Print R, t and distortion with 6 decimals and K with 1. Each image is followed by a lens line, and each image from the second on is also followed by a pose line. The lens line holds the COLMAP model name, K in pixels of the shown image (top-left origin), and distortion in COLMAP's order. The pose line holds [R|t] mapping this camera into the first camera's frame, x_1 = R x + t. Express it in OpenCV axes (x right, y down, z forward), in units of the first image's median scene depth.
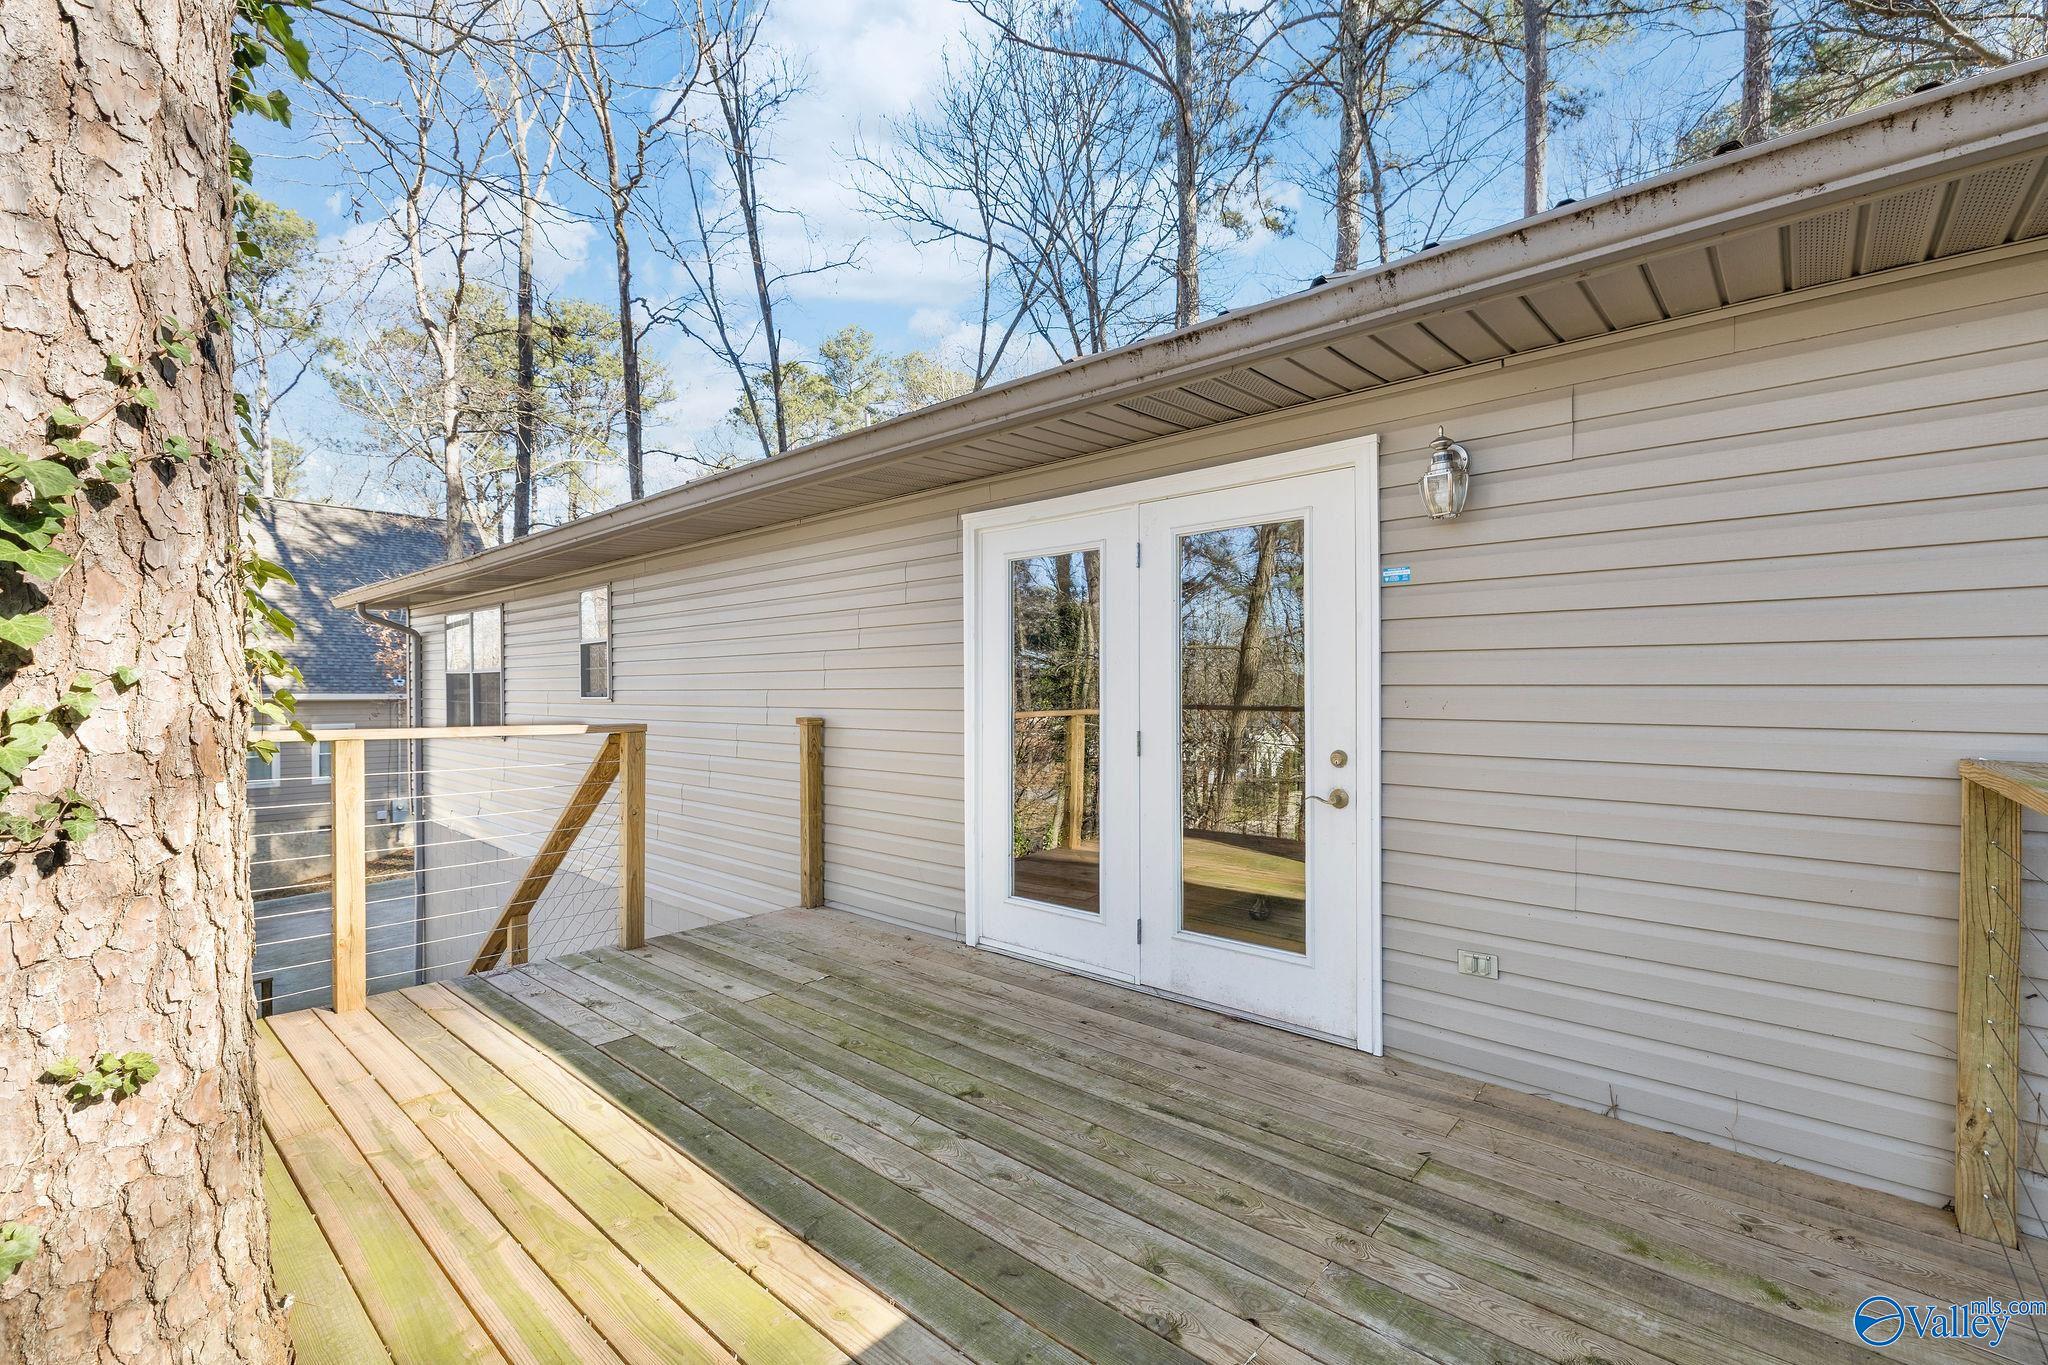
lens RADIAL K [[879.0, 0, 1013.0], [0, 879.0, 689.0], [0, 0, 1]] dist [-0.001197, -0.000121]
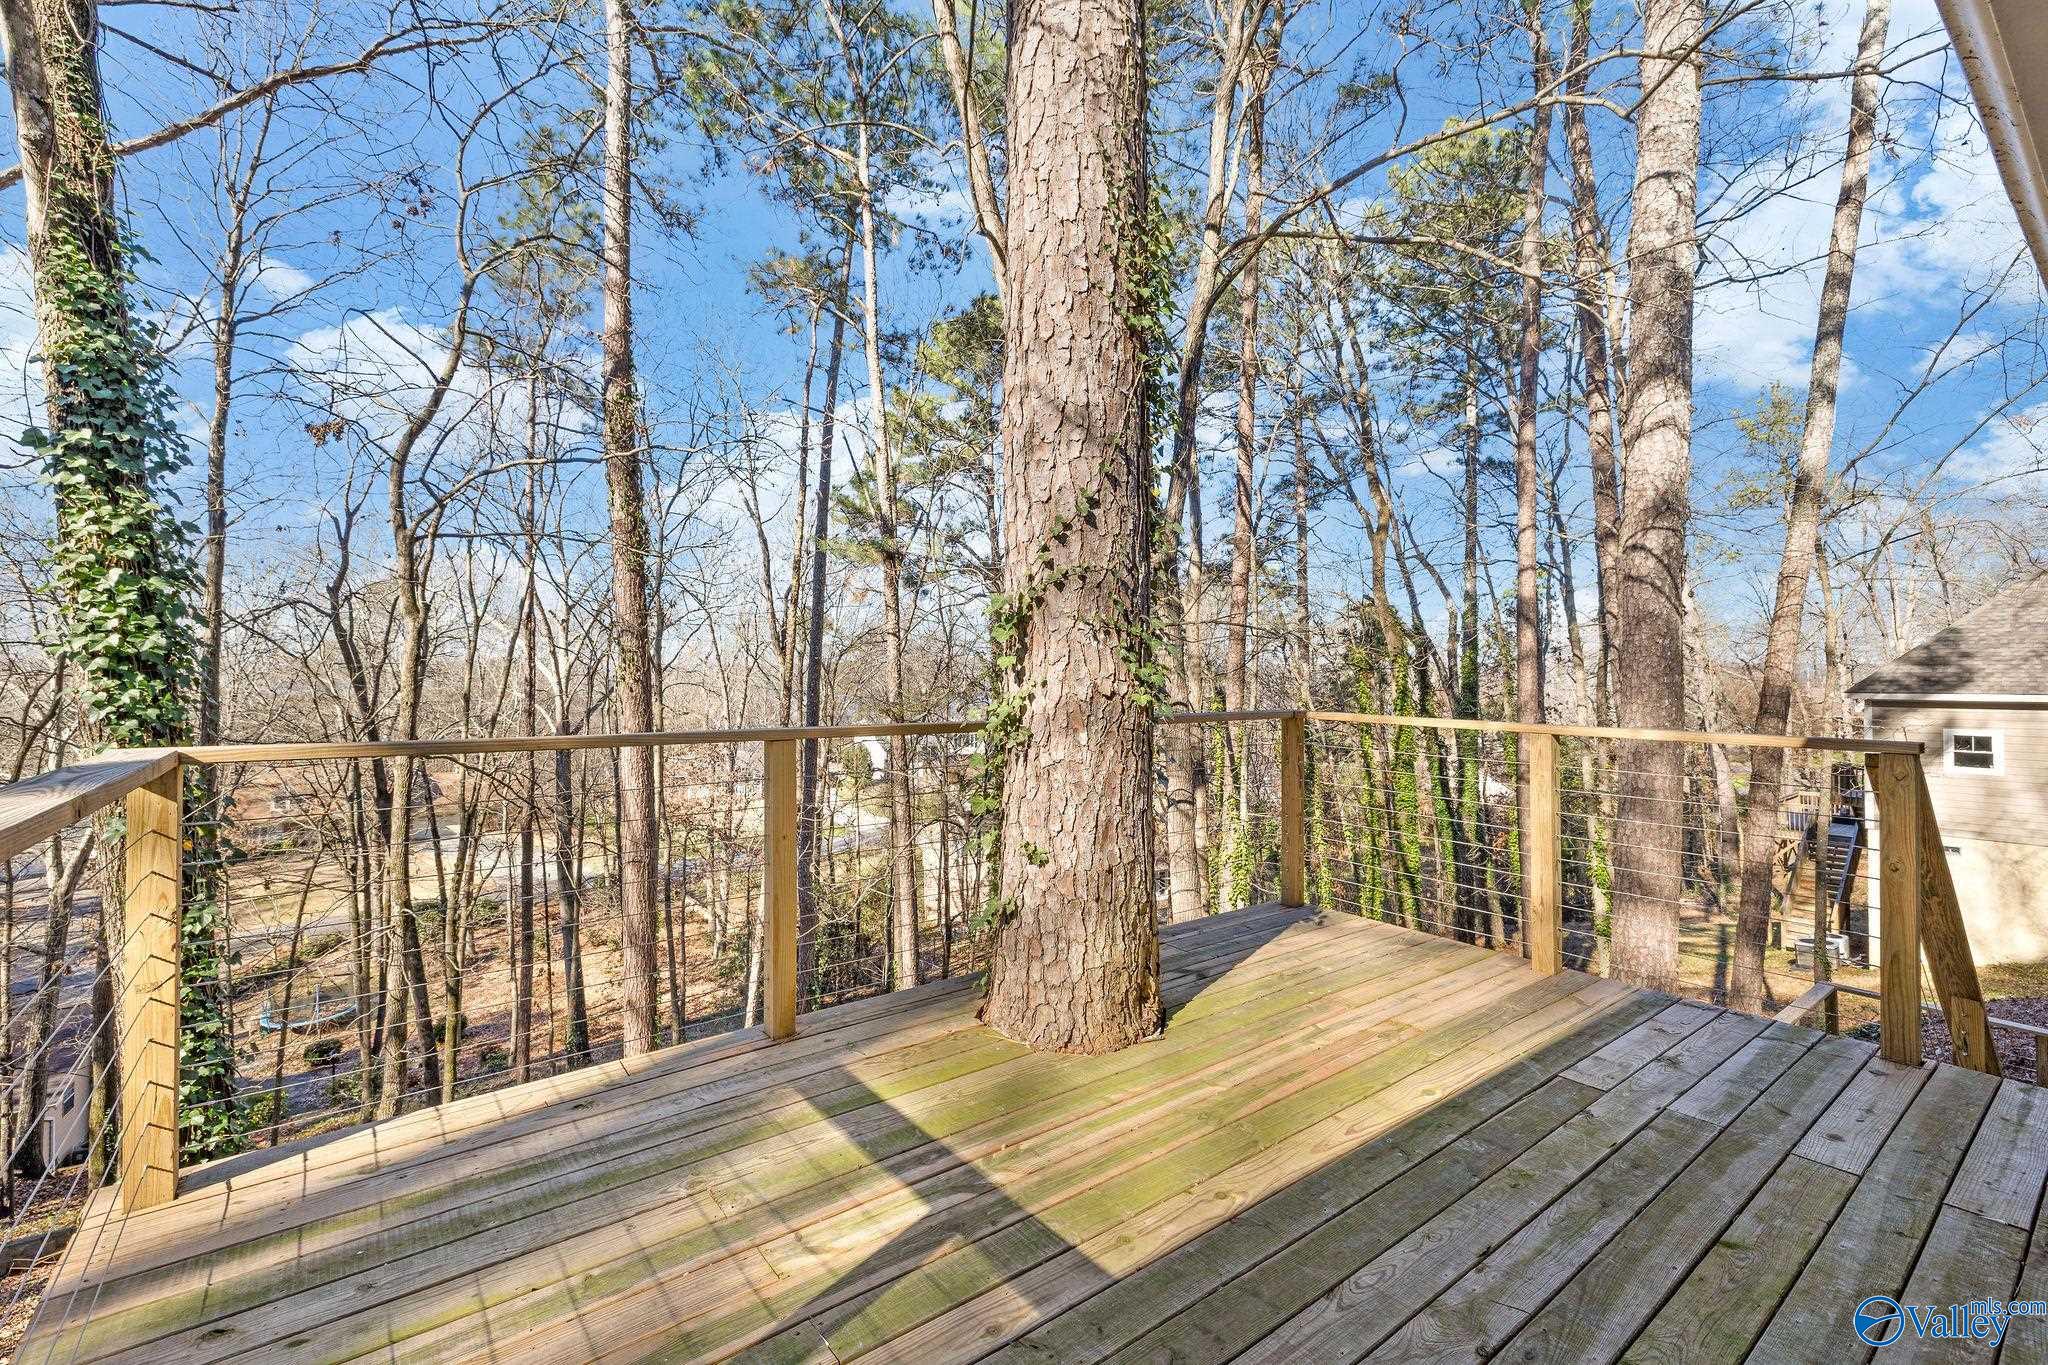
lens RADIAL K [[879.0, 0, 1013.0], [0, 879.0, 689.0], [0, 0, 1]] dist [-0.001197, -0.000121]
pose [[-0.199535, 0.011149, -0.979827, 0.644034], [-0.005134, 0.999910, 0.012423, -0.011546], [0.979877, 0.007510, -0.199459, 0.733711]]
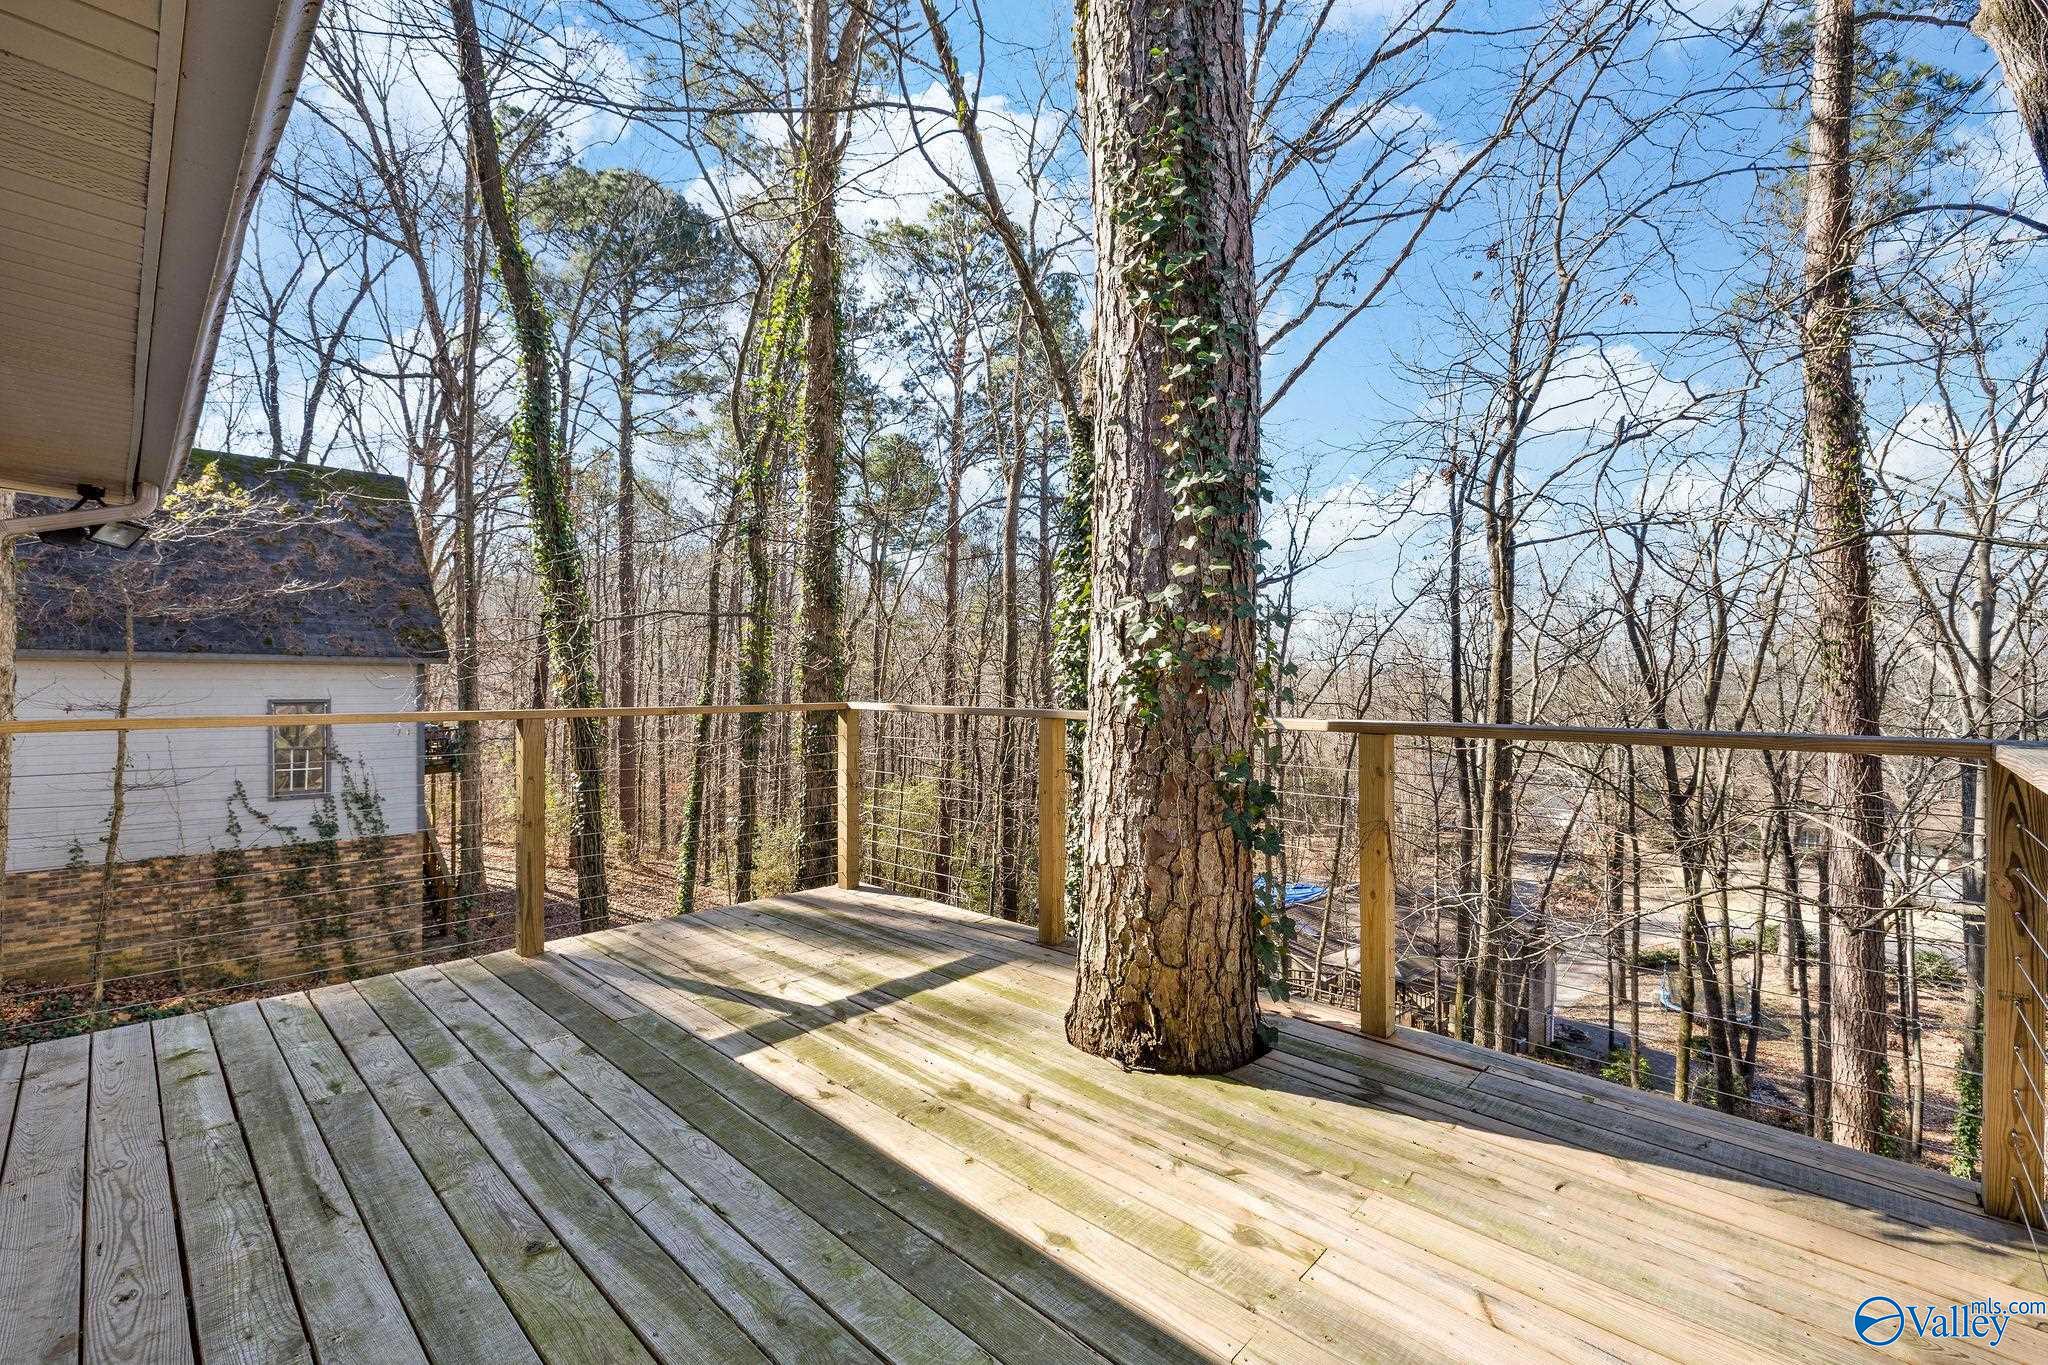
lens RADIAL K [[879.0, 0, 1013.0], [0, 879.0, 689.0], [0, 0, 1]] dist [-0.001197, -0.000121]
pose [[-0.999289, -0.005511, 0.037292, -0.469584], [-0.004824, 0.999818, 0.018473, -0.001956], [-0.037387, 0.018280, -0.999134, 1.759379]]
